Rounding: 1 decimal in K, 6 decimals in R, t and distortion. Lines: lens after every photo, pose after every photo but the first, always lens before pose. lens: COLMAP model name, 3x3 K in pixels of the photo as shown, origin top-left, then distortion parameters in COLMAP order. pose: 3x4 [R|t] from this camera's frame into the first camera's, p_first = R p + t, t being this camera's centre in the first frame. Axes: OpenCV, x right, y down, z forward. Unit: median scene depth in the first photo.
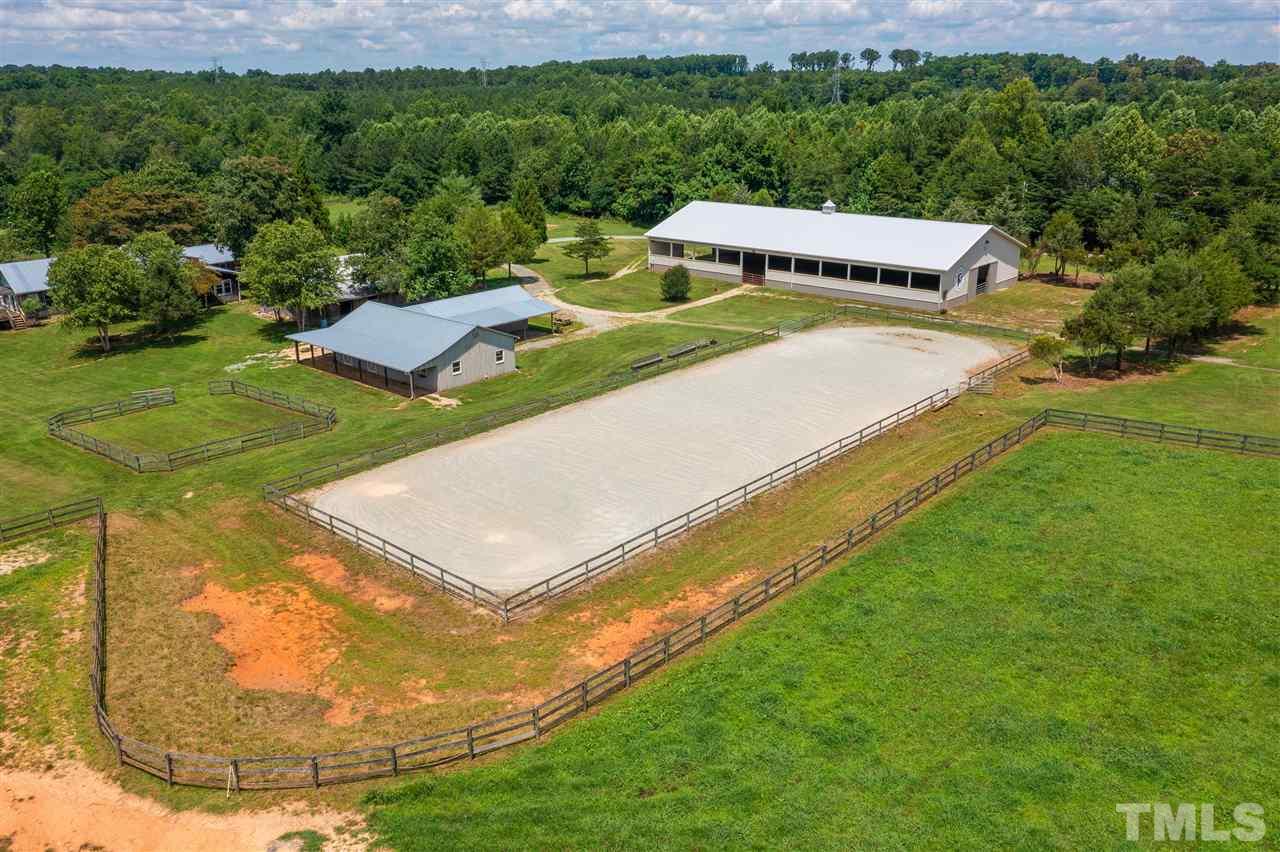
lens RADIAL K [[1010.7, 0, 640.0], [0, 1010.7, 426.0], [0, 0, 1]] dist [-0.009409, 0.003563]
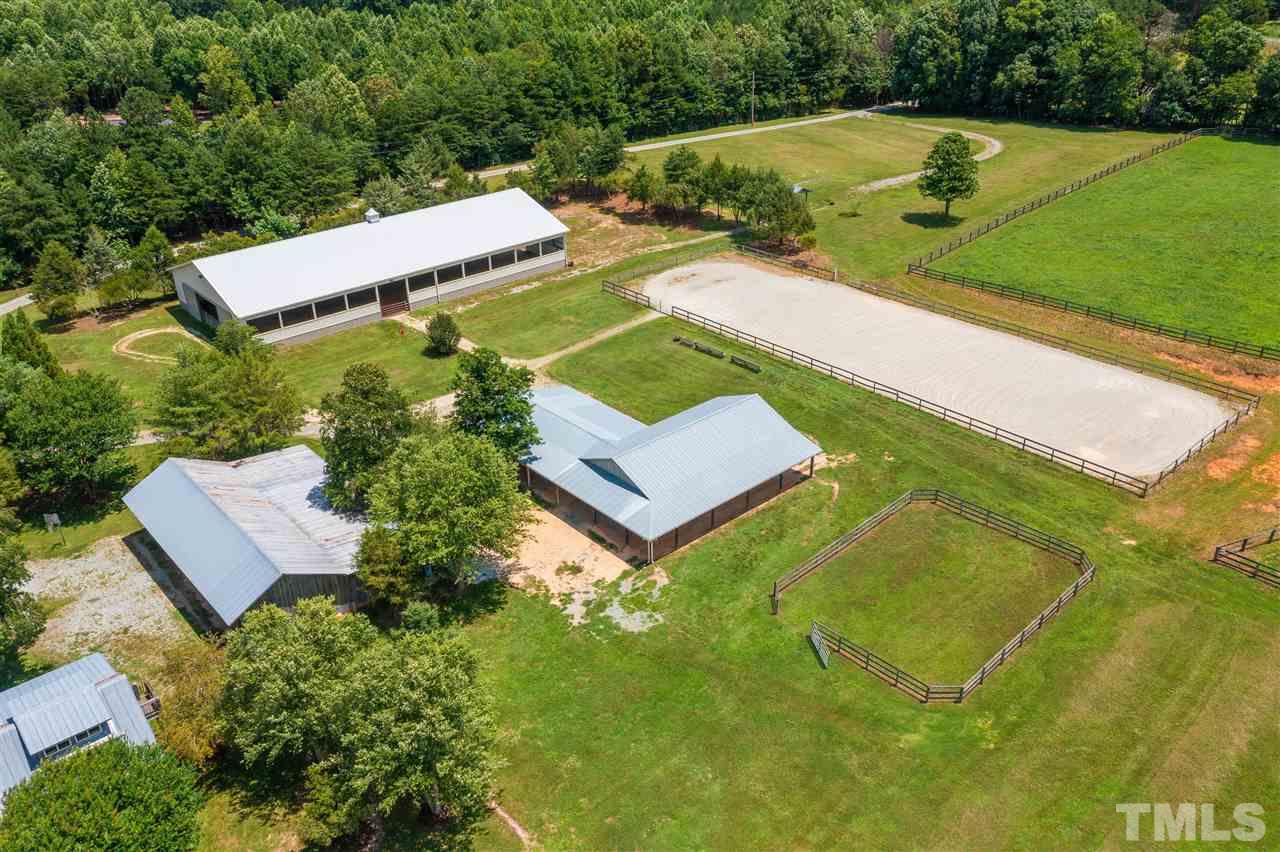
lens RADIAL K [[1010.7, 0, 640.0], [0, 1010.7, 426.0], [0, 0, 1]] dist [-0.009409, 0.003563]
pose [[0.117065, -0.452186, 0.884208, -0.804313], [0.337846, 0.855362, 0.392704, -0.377938], [-0.933893, 0.252754, 0.252902, 0.648449]]
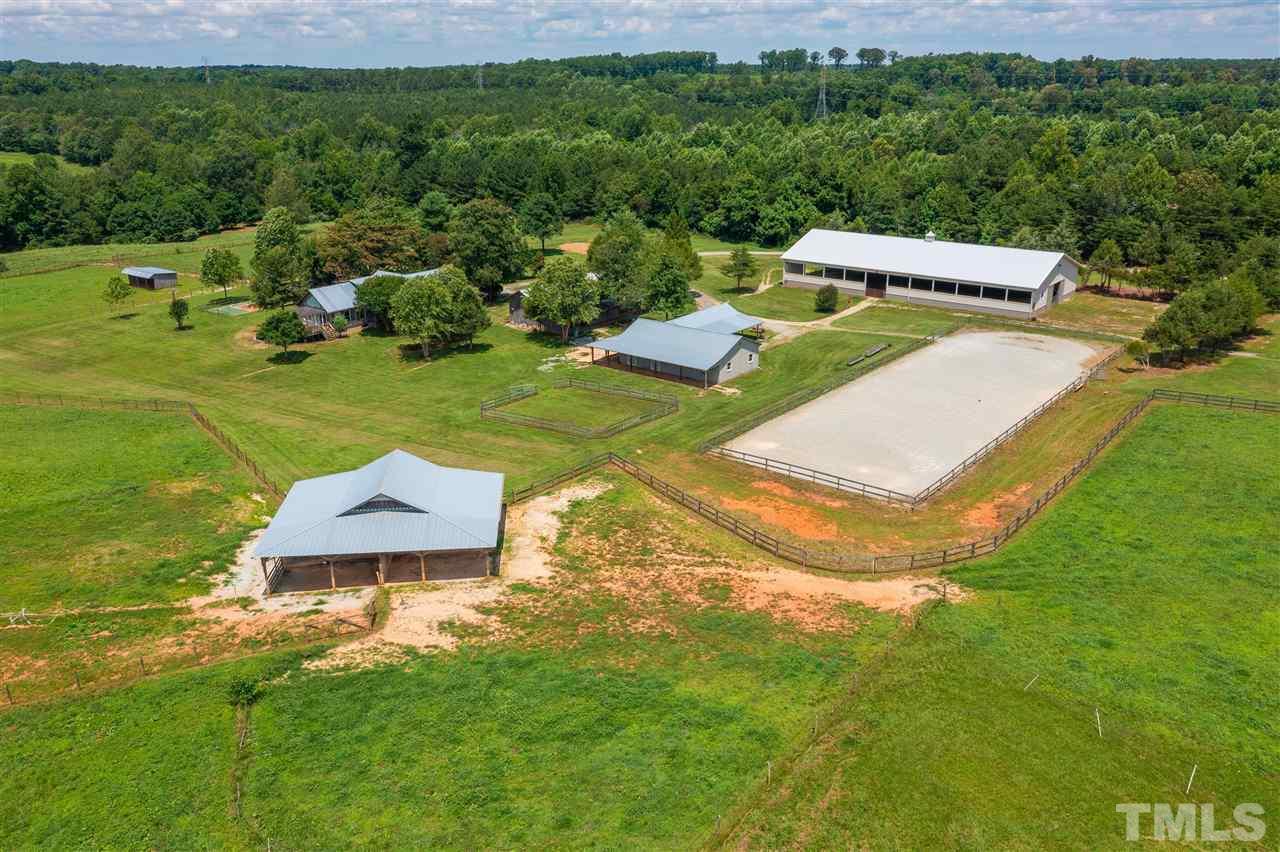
lens RADIAL K [[1010.7, 0, 640.0], [0, 1010.7, 426.0], [0, 0, 1]] dist [-0.009409, 0.003563]
pose [[0.998798, -0.016233, 0.046248, -0.279831], [0.015711, 0.999809, 0.011626, 0.005593], [-0.046428, -0.010885, 0.998862, -0.312754]]
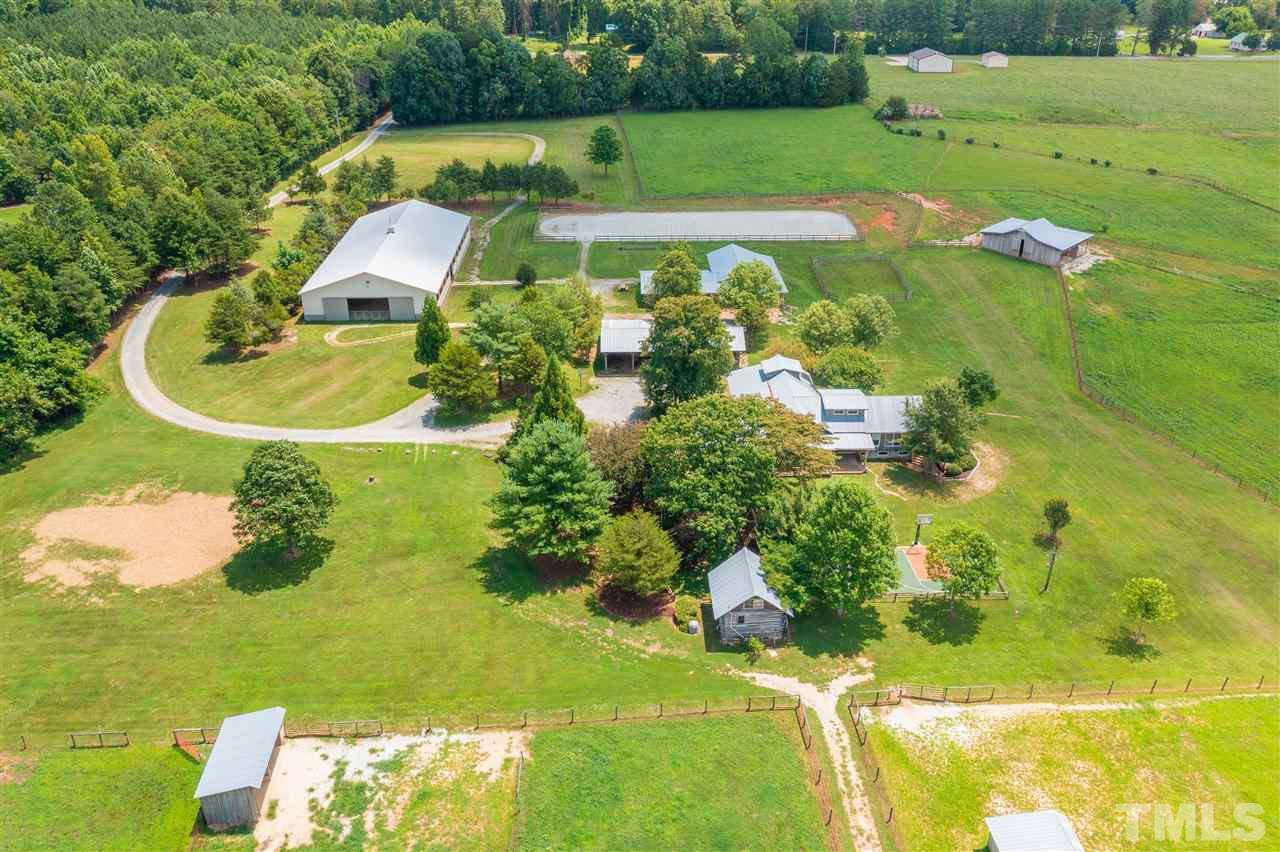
lens RADIAL K [[1010.7, 0, 640.0], [0, 1010.7, 426.0], [0, 0, 1]] dist [-0.009409, 0.003563]
pose [[-0.683250, -0.334046, 0.649295, -1.160237], [0.240903, 0.736306, 0.632312, -0.915003], [-0.689301, 0.588445, -0.422608, 1.704603]]
